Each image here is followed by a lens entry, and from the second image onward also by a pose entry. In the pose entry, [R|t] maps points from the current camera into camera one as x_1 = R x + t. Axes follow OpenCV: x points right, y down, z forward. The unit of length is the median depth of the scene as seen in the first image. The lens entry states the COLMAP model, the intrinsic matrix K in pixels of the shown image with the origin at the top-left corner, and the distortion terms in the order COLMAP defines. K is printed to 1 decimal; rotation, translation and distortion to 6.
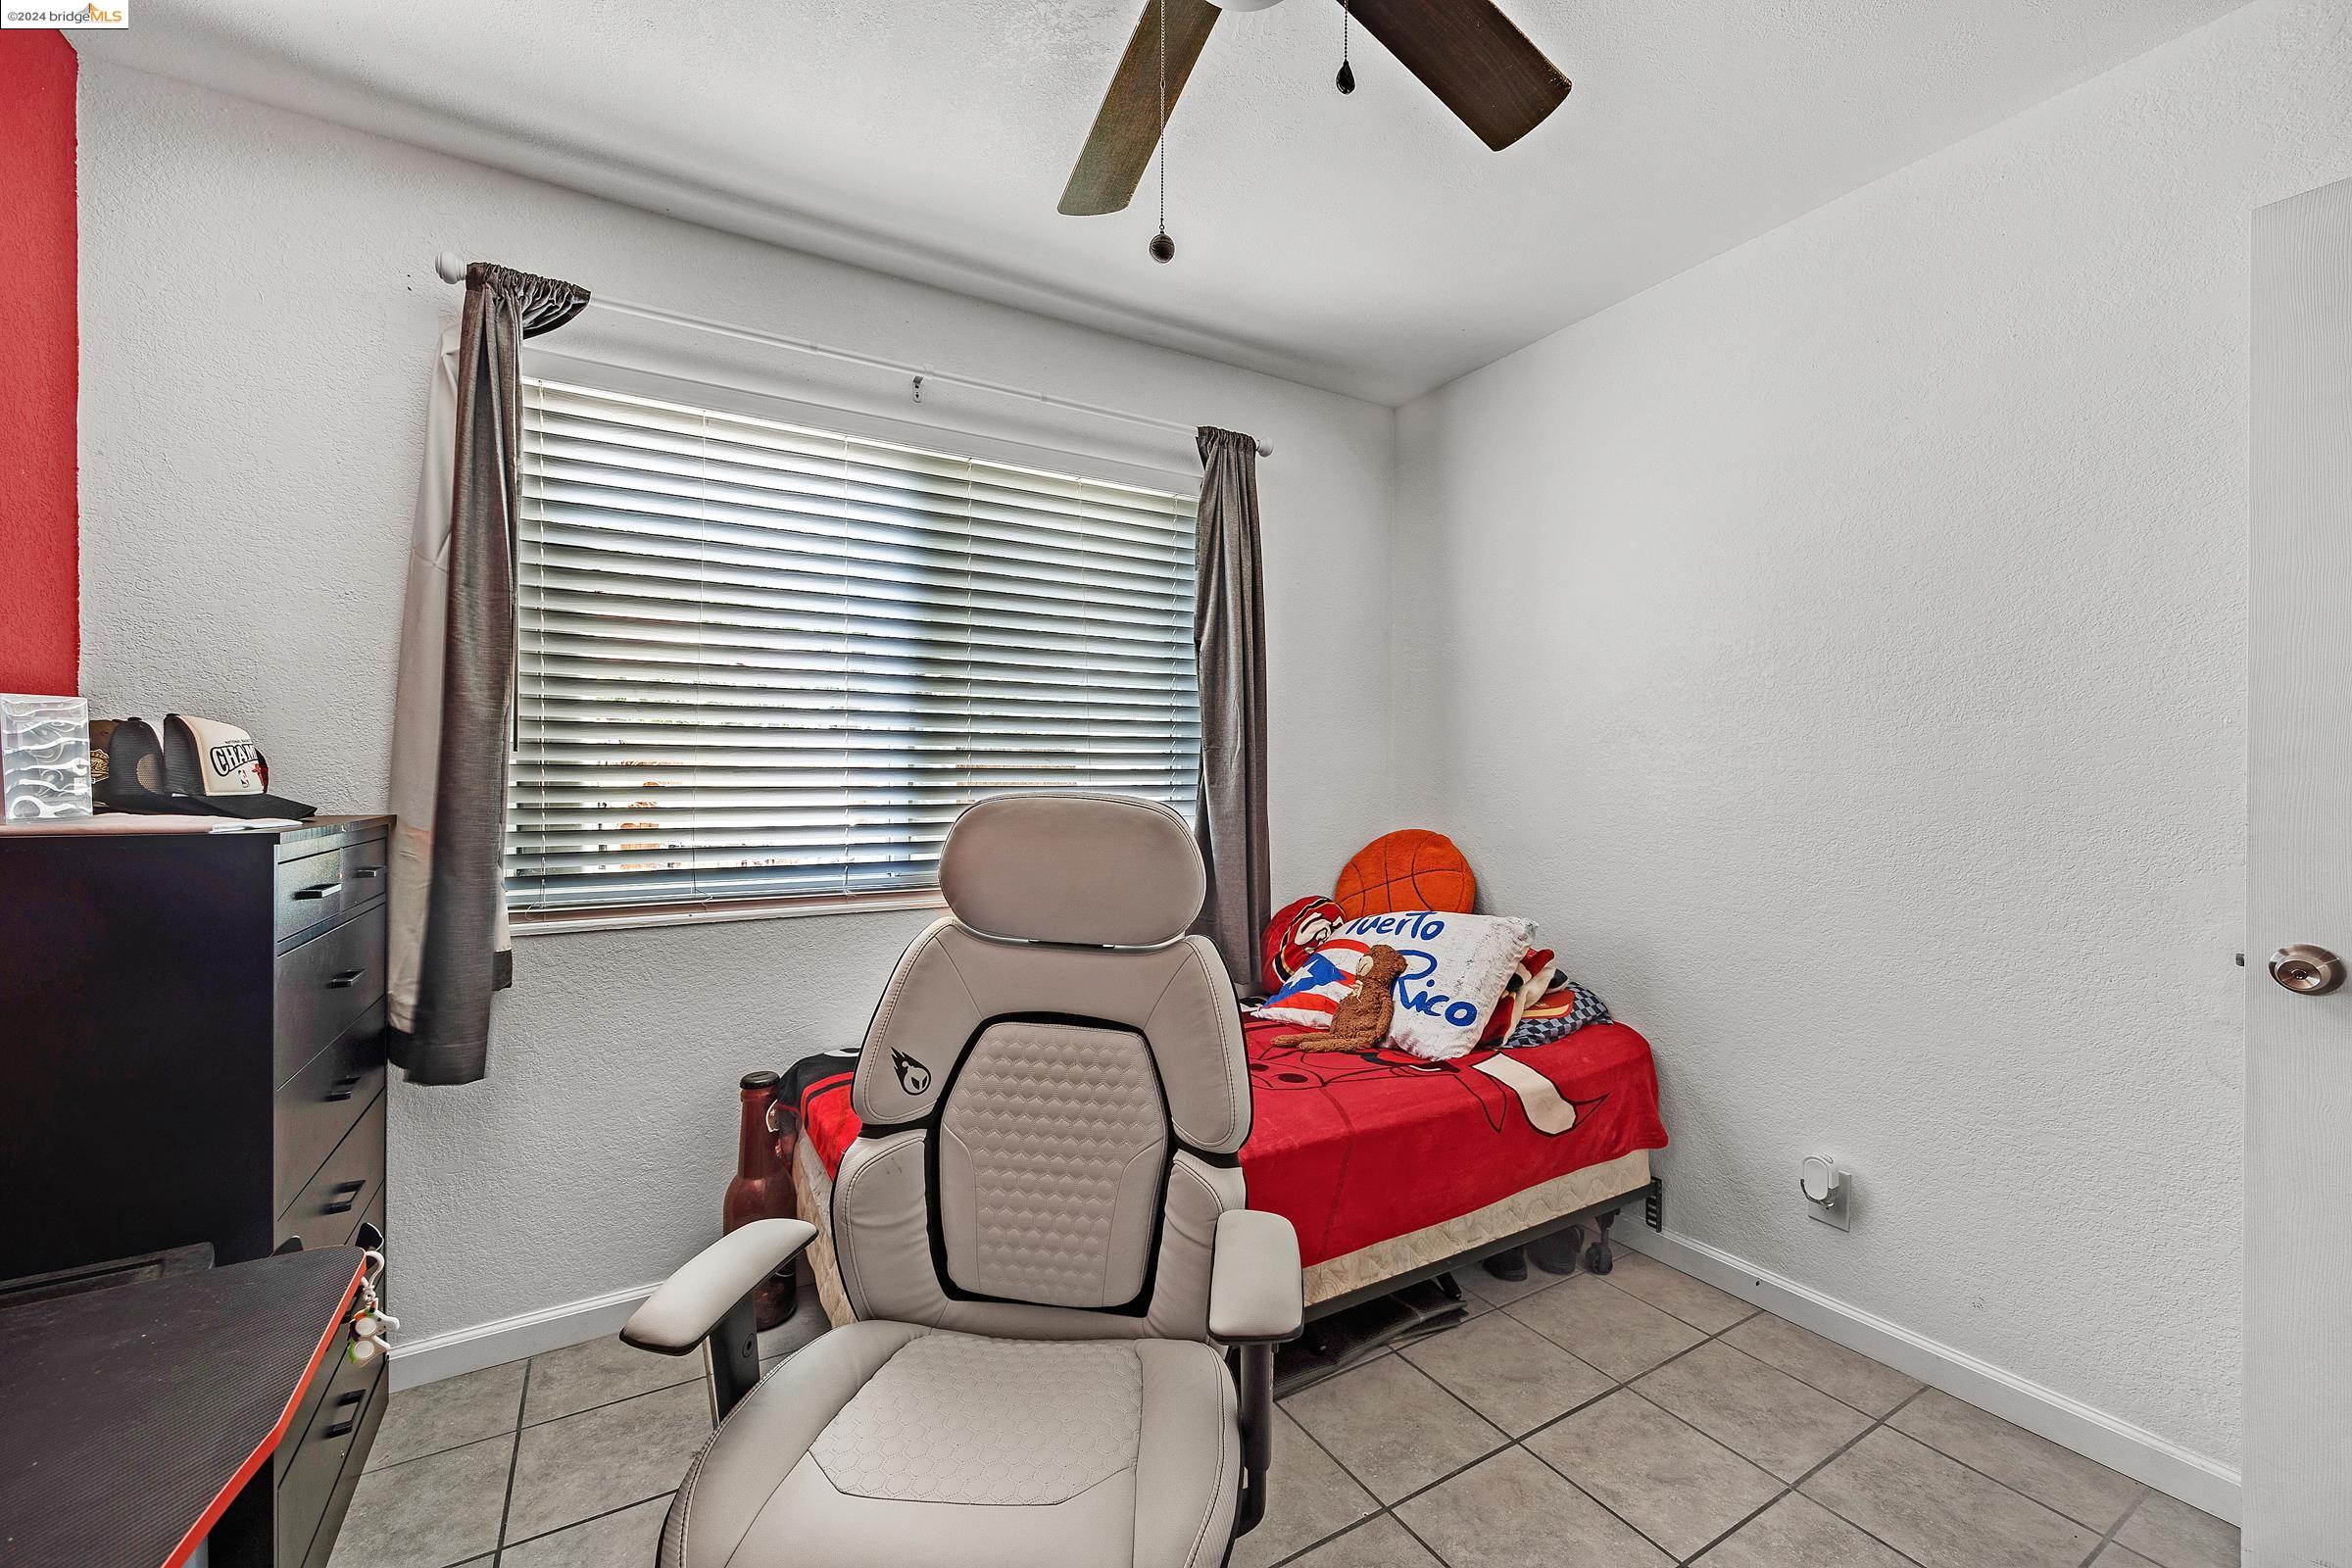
lens RADIAL K [[946.9, 0, 1181.8], [0, 946.9, 783.6], [0, 0, 1]] dist [-0.001853, -0.000609]
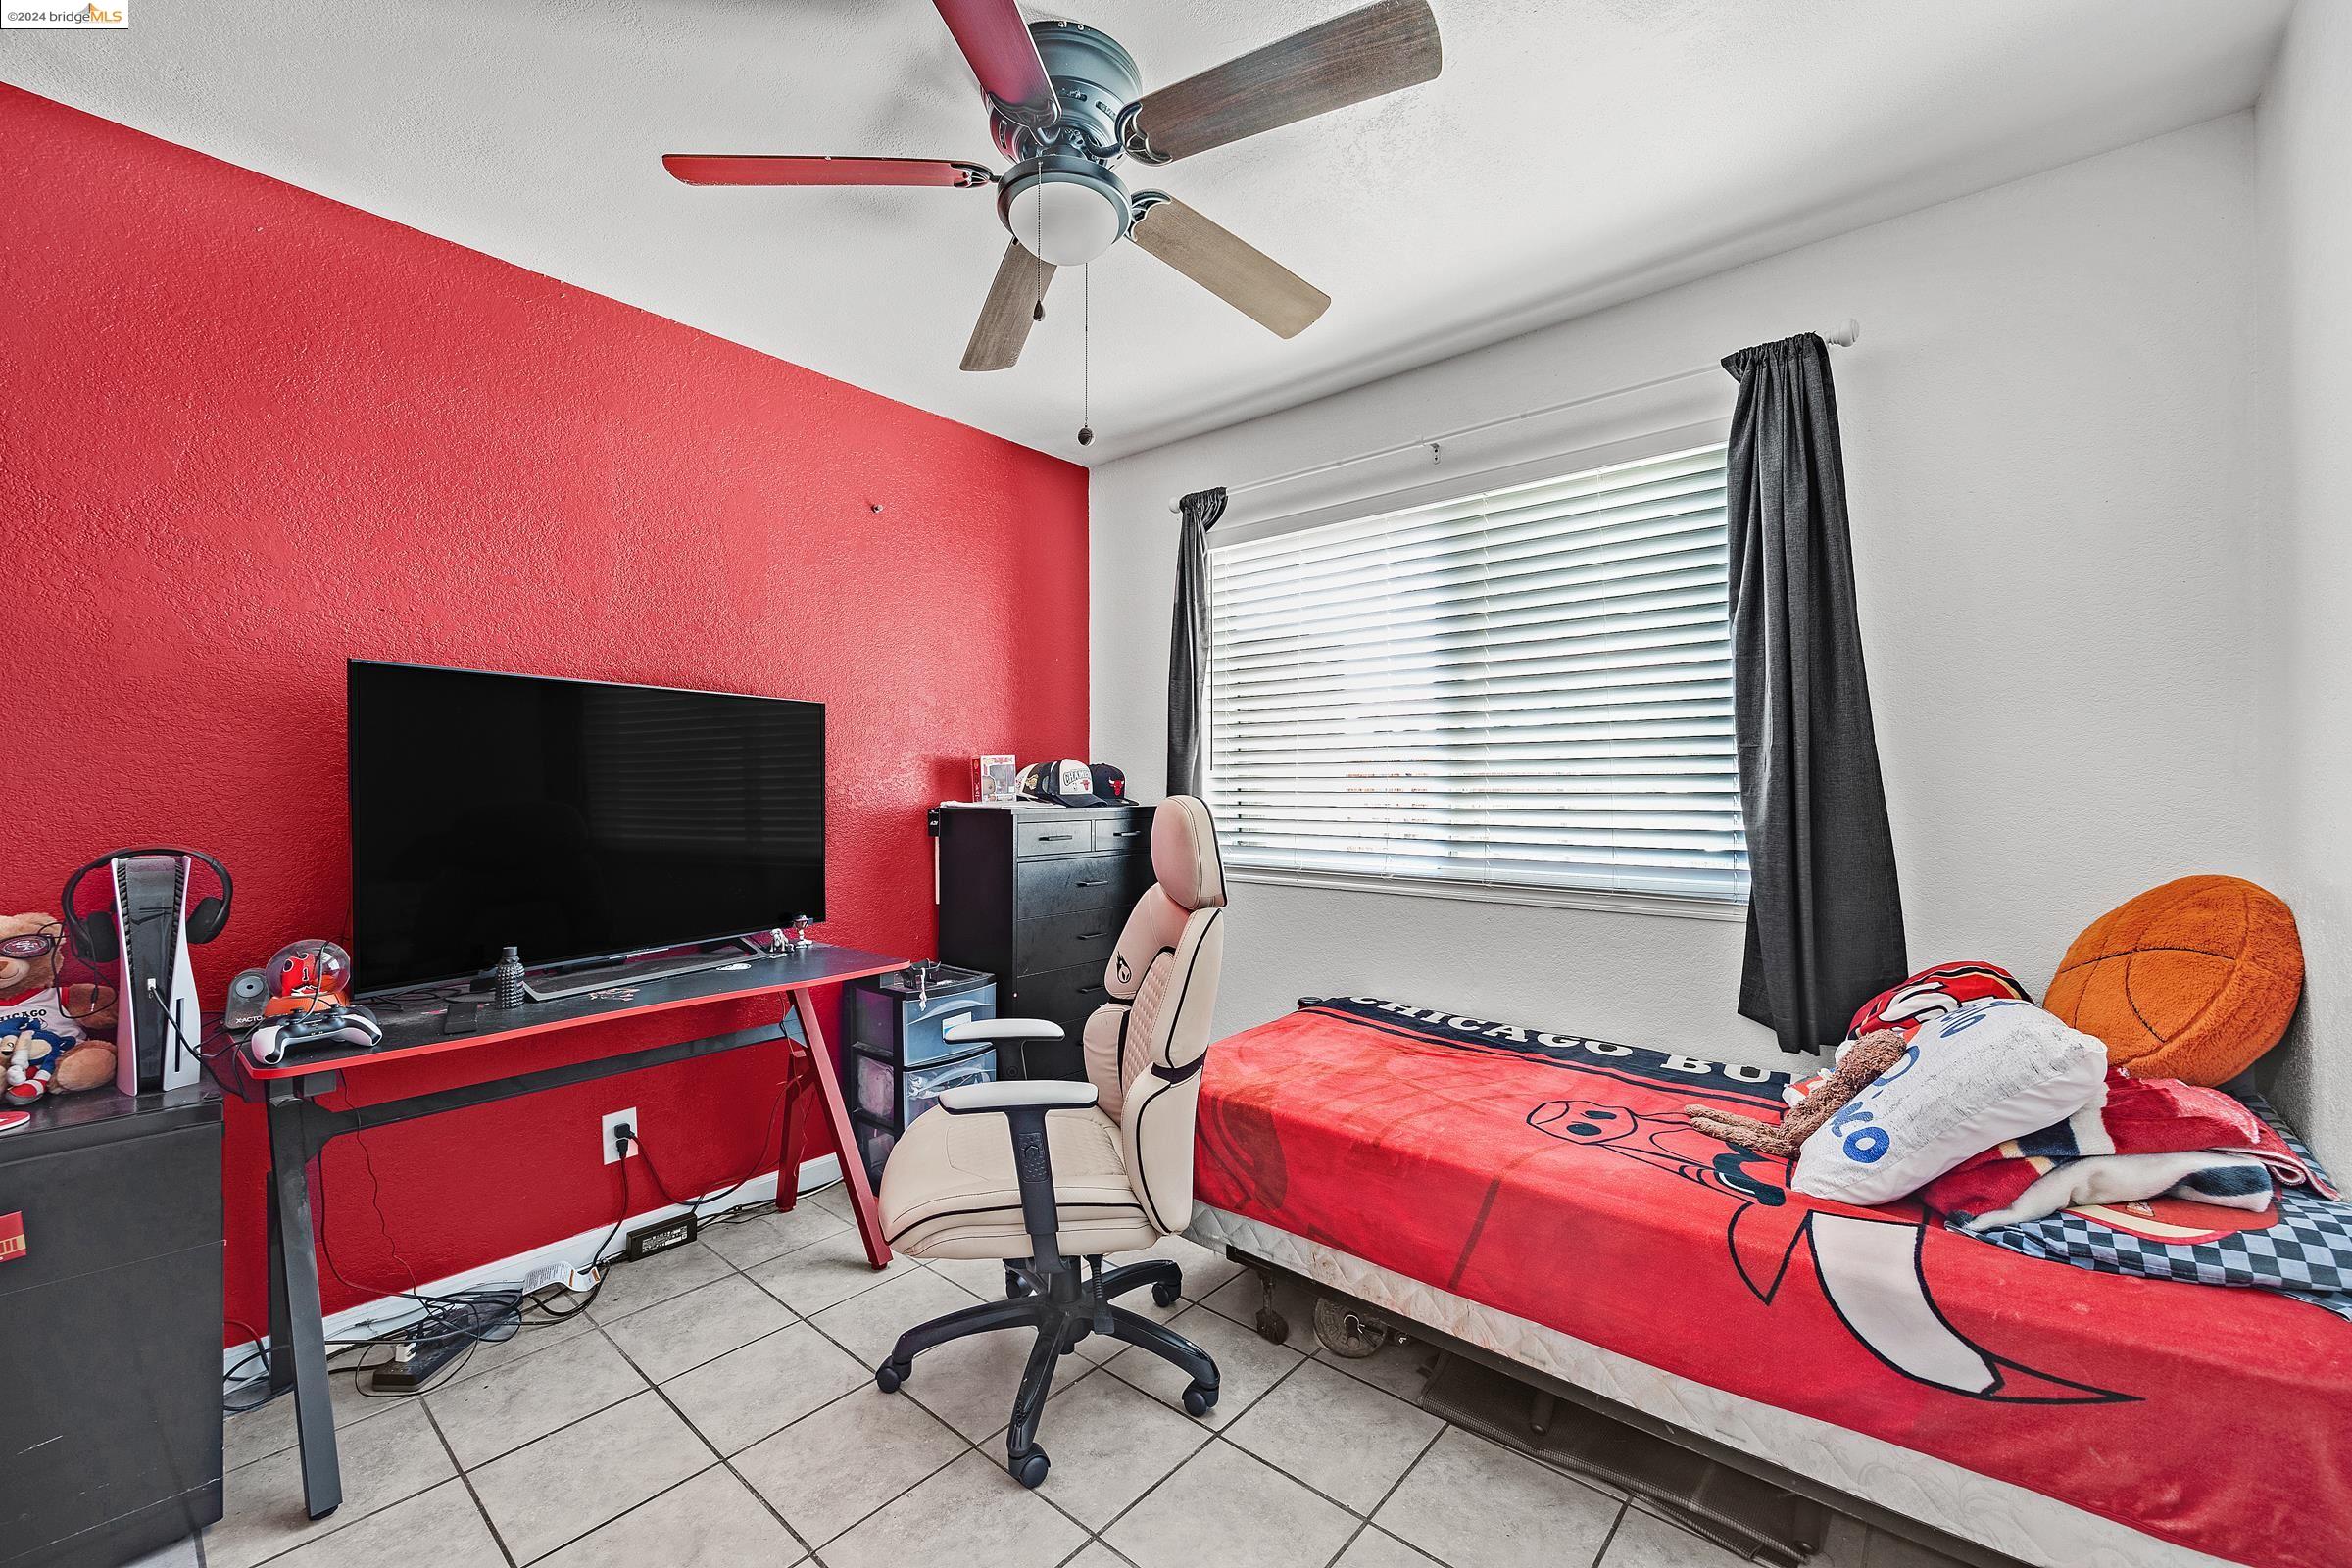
lens RADIAL K [[946.9, 0, 1181.8], [0, 946.9, 783.6], [0, 0, 1]] dist [-0.001853, -0.000609]
pose [[0.321841, -0.005739, -0.946776, 0.810574], [-0.001976, 0.999975, -0.006733, 0.000621], [0.946792, 0.004038, 0.321822, 0.365859]]
